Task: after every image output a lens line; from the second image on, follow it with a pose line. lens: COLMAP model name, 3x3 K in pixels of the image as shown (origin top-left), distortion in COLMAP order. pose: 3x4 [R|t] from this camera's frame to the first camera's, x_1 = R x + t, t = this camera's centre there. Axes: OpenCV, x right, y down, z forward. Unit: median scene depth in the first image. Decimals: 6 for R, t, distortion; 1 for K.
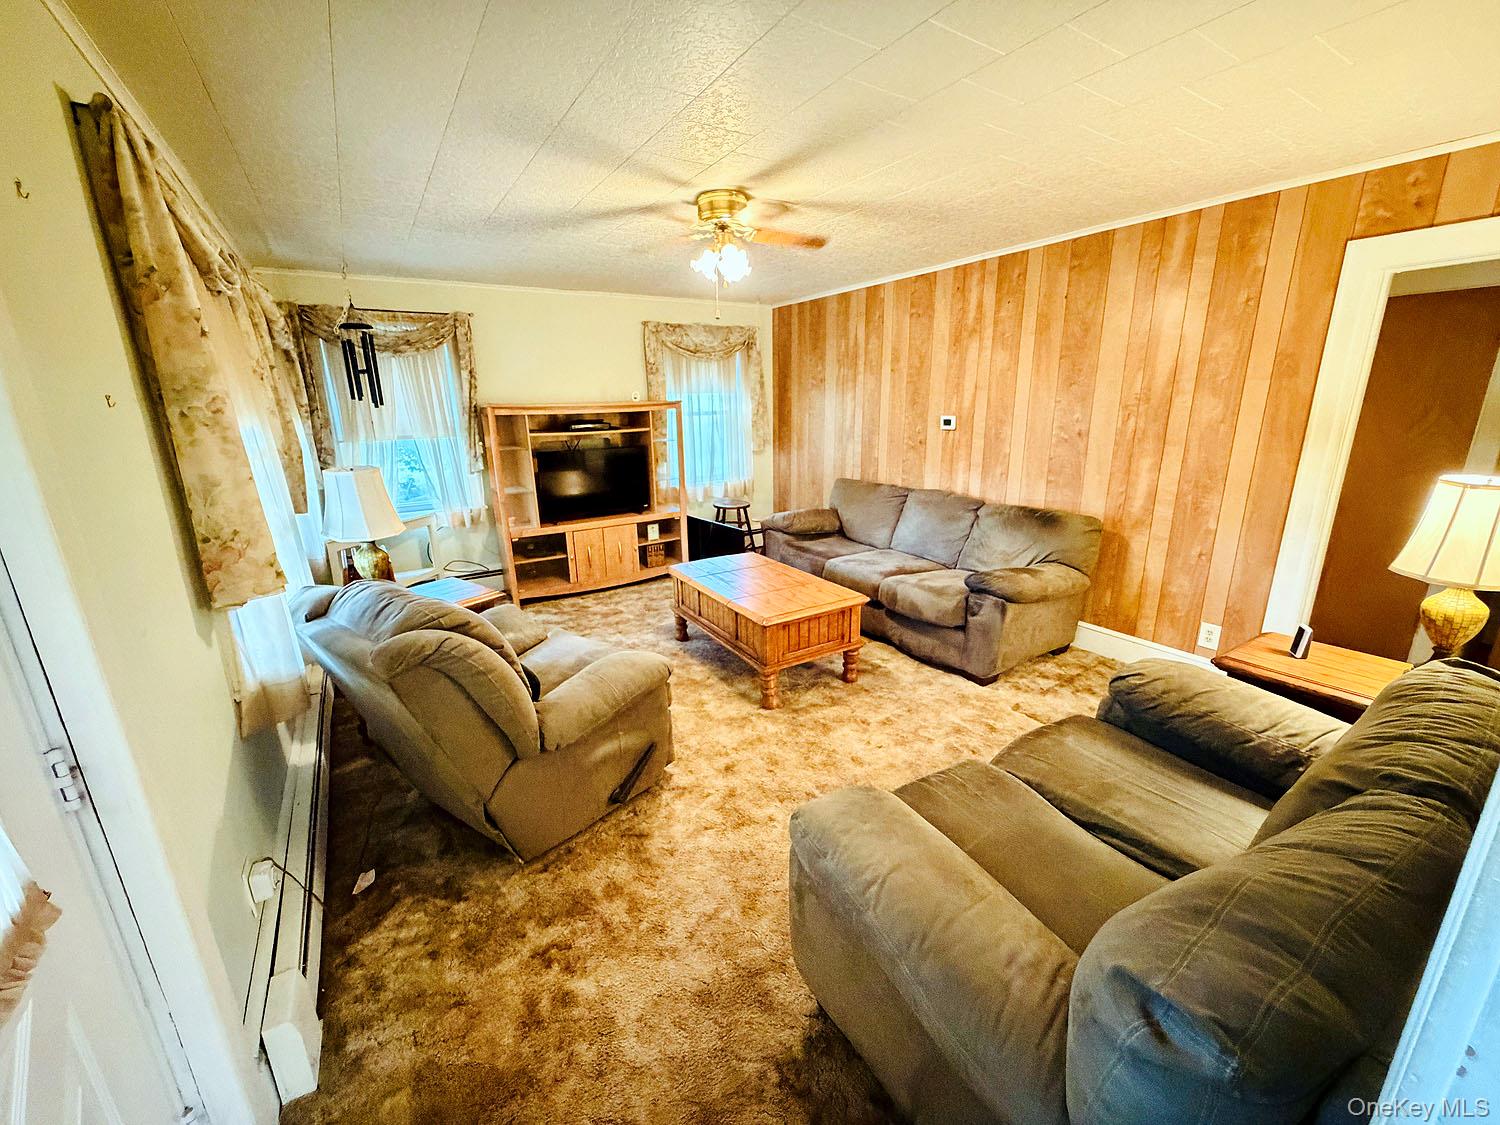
lens RADIAL K [[598.7, 0, 745.8], [0, 598.7, 560.4], [0, 0, 1]] dist [0.000812, -0.000405]
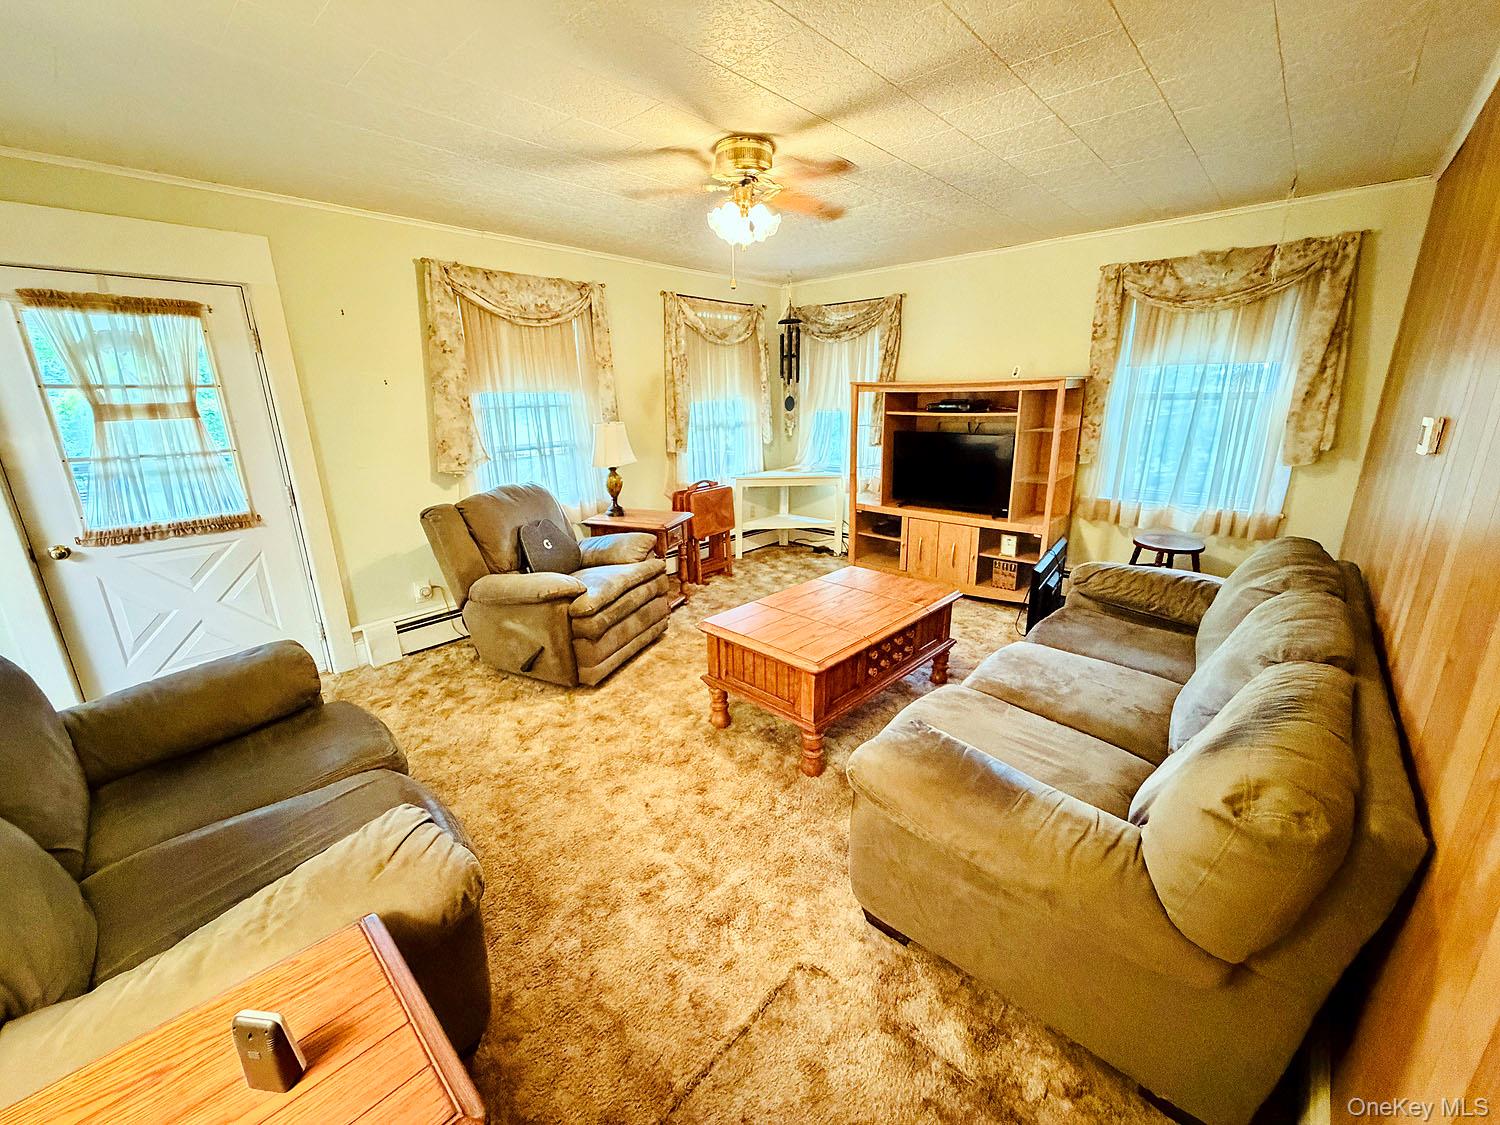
lens RADIAL K [[598.7, 0, 745.8], [0, 598.7, 560.4], [0, 0, 1]] dist [0.000812, -0.000405]
pose [[0.260393, 0.280808, -0.923766, 0.540812], [-0.246834, 0.944338, 0.217483, -0.126627], [0.933418, 0.171386, 0.315211, 0.475633]]
